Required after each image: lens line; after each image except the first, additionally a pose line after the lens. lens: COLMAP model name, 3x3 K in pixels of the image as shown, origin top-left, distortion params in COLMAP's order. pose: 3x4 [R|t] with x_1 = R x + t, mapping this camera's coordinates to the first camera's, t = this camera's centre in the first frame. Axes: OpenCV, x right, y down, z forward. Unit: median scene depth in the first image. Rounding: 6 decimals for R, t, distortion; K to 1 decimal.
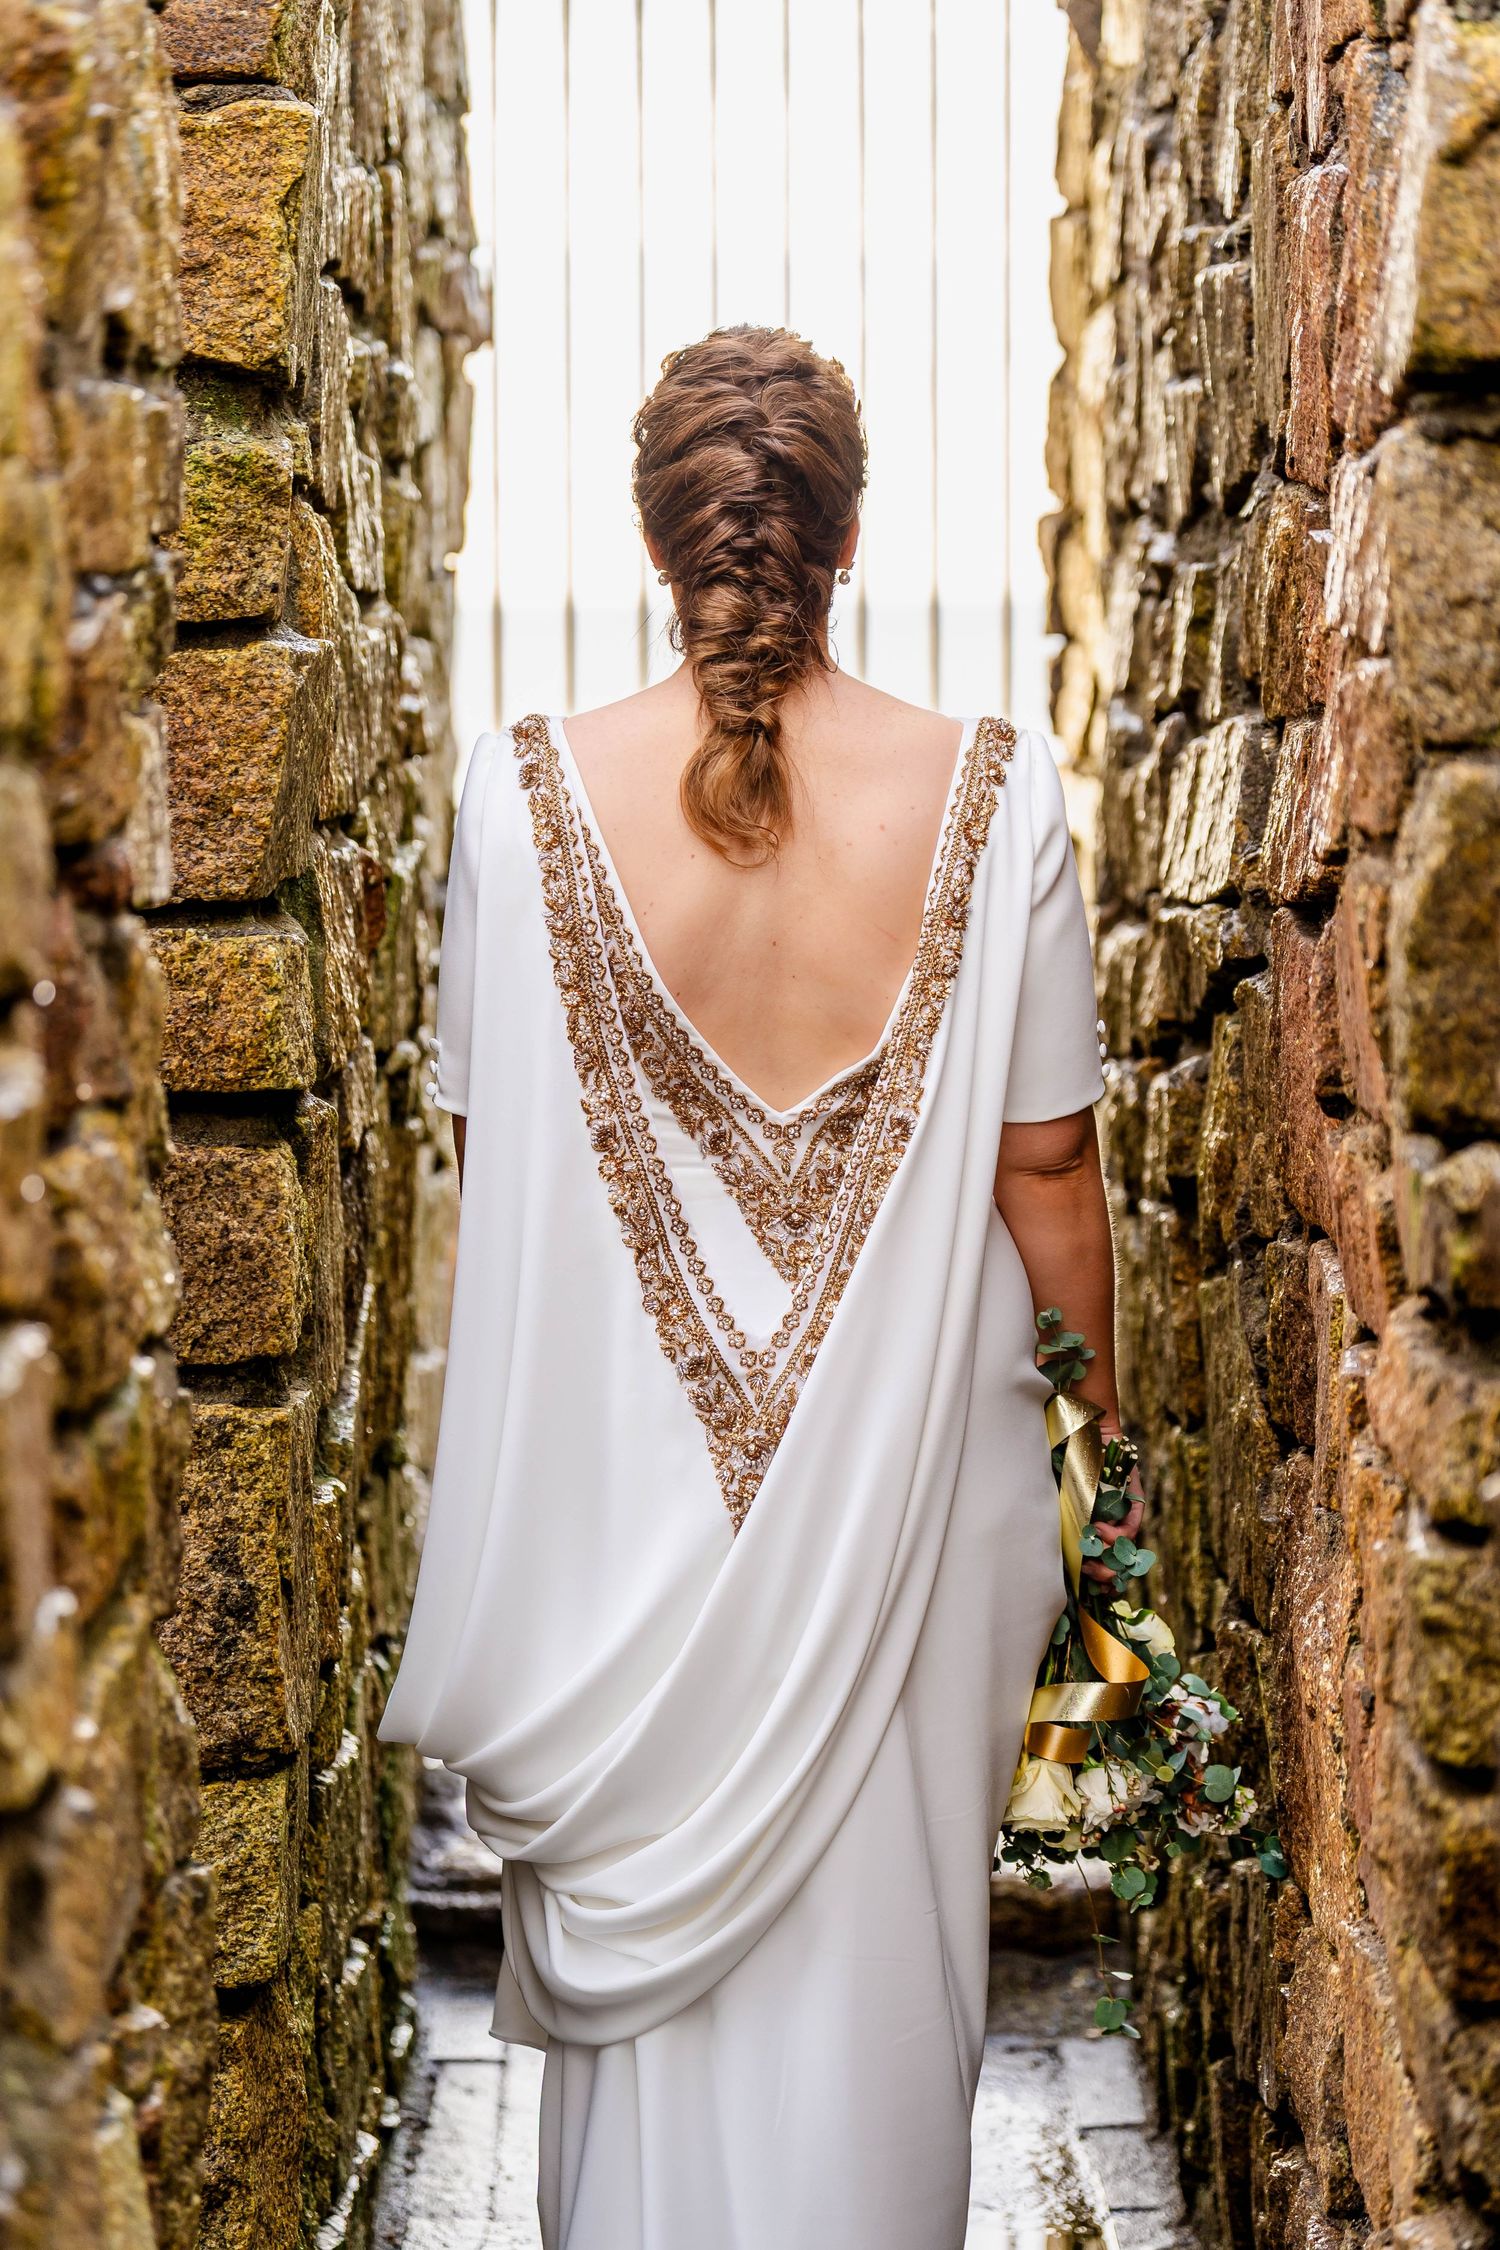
lens RADIAL K [[6062.0, 0, 740.4], [0, 6062.0, 1122.6], [0, 0, 1]] dist [0.065465, 0.000000]
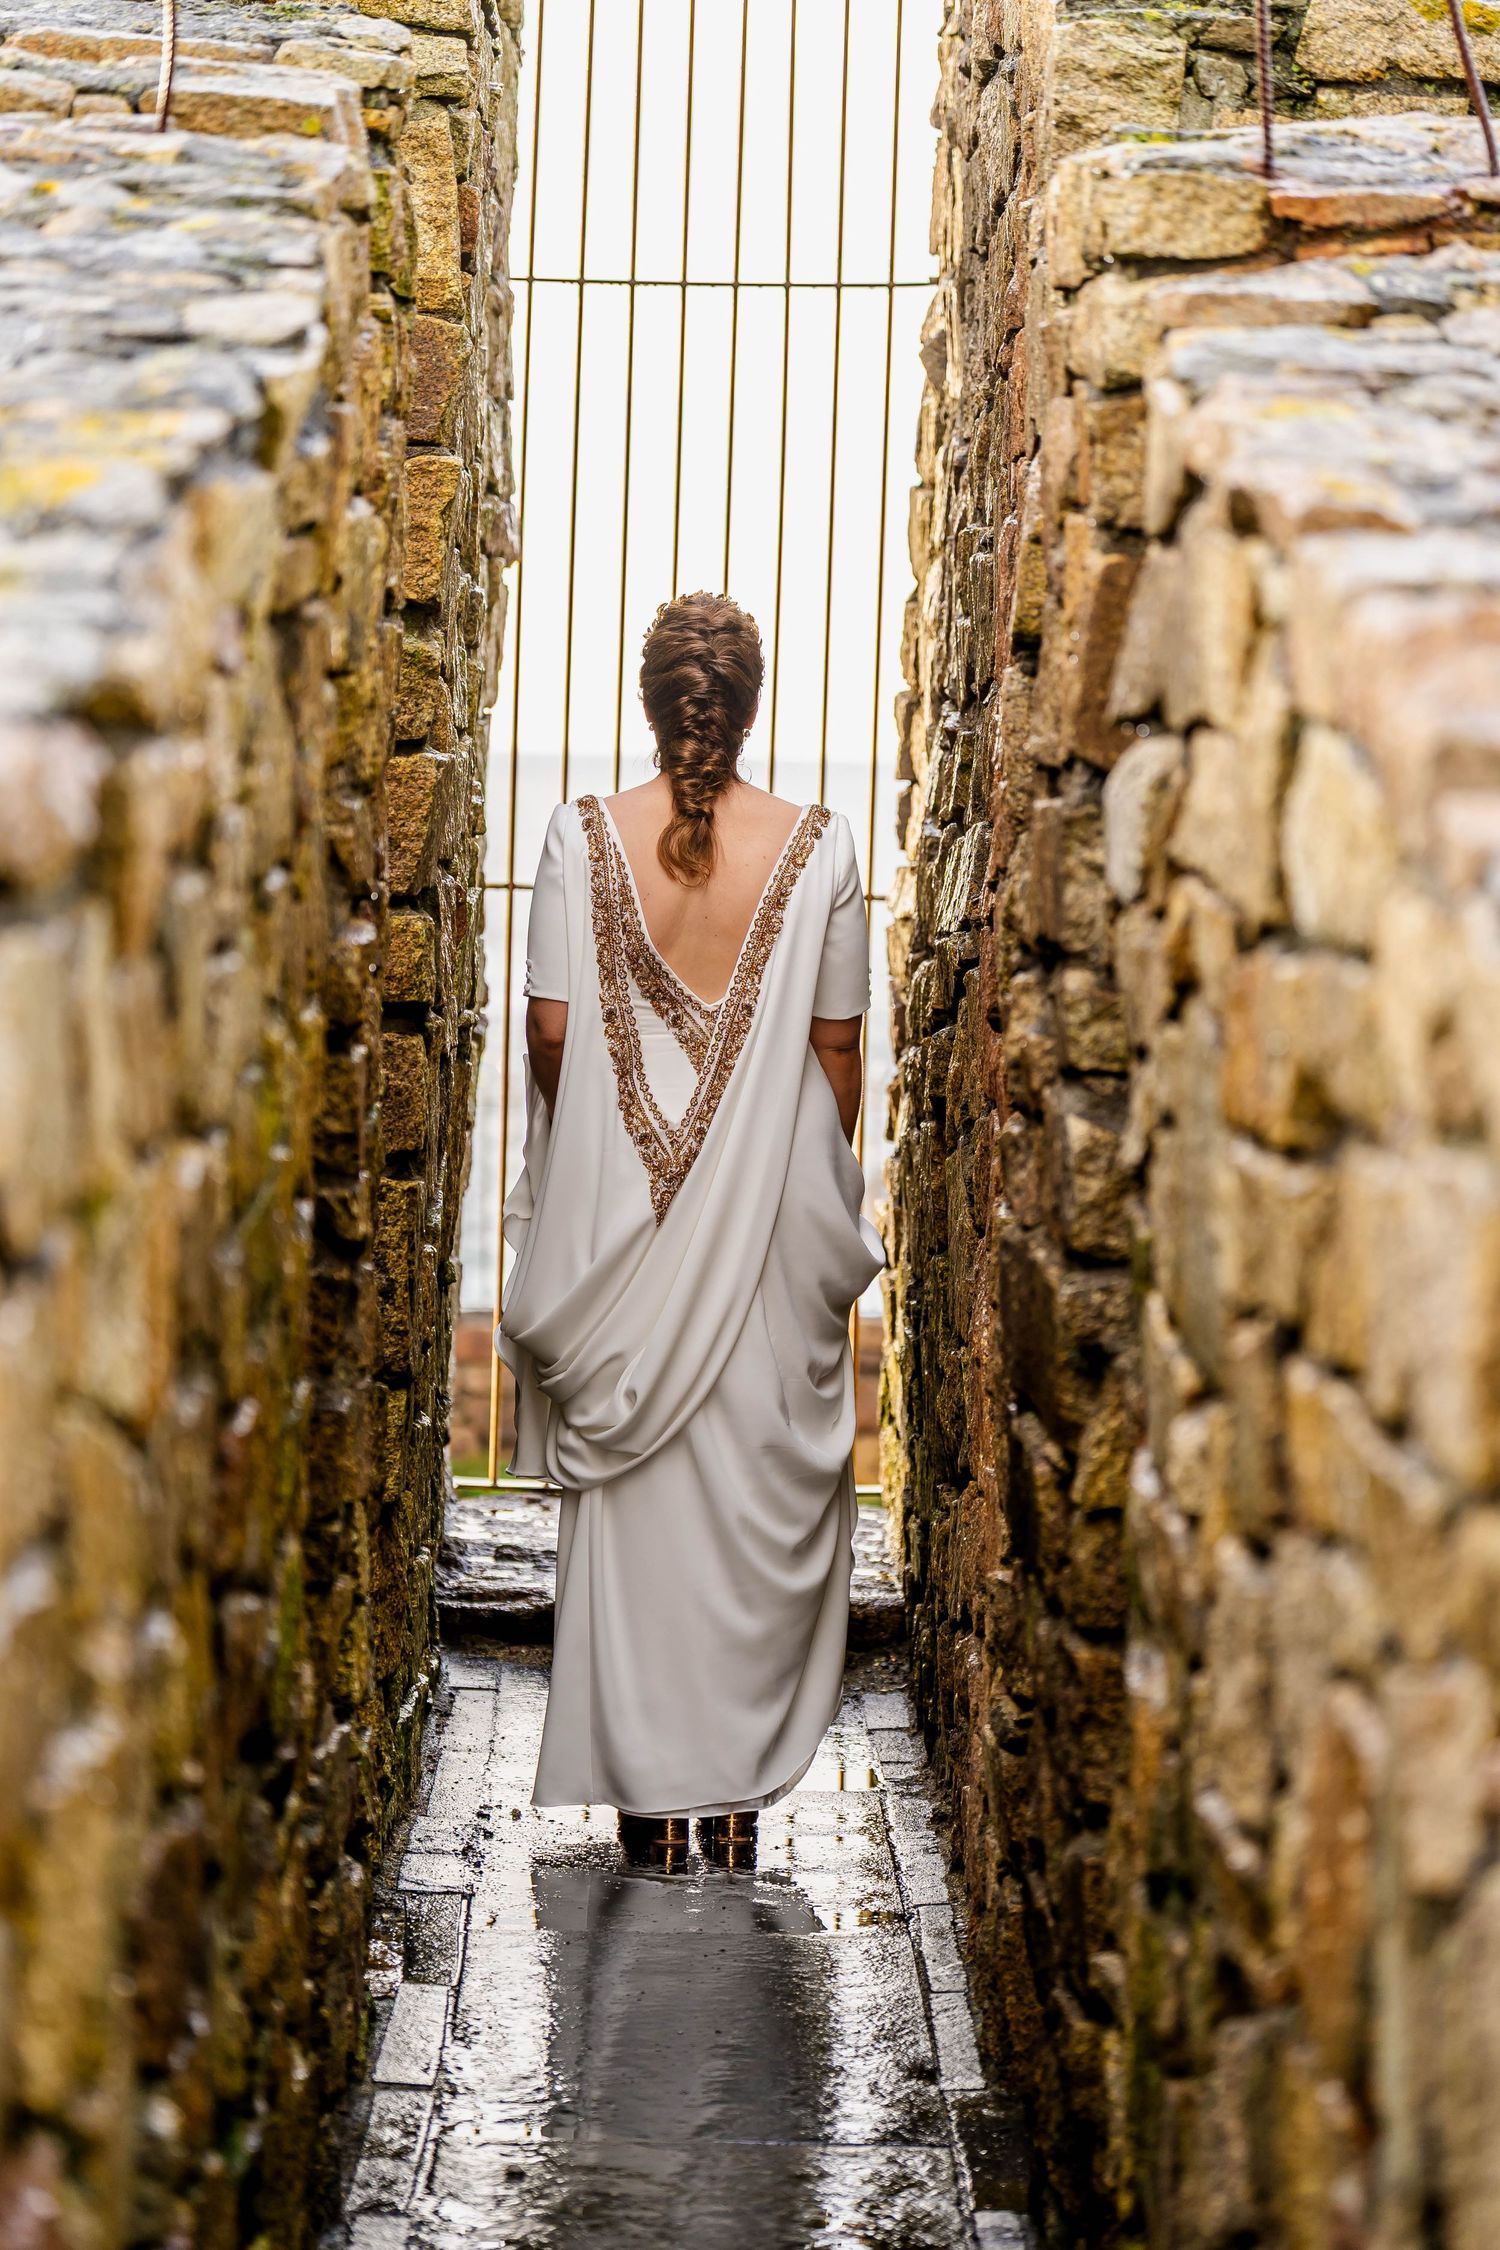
lens RADIAL K [[6369.0, 0, 756.3], [0, 6369.0, 1129.3], [0, 0, 1]] dist [0.167286, 0.000000]
pose [[0.999226, 0.037203, 0.012765, 0.000775], [-0.036831, 0.998924, -0.028195, 0.069845], [-0.013800, 0.027703, 0.999521, -0.758776]]
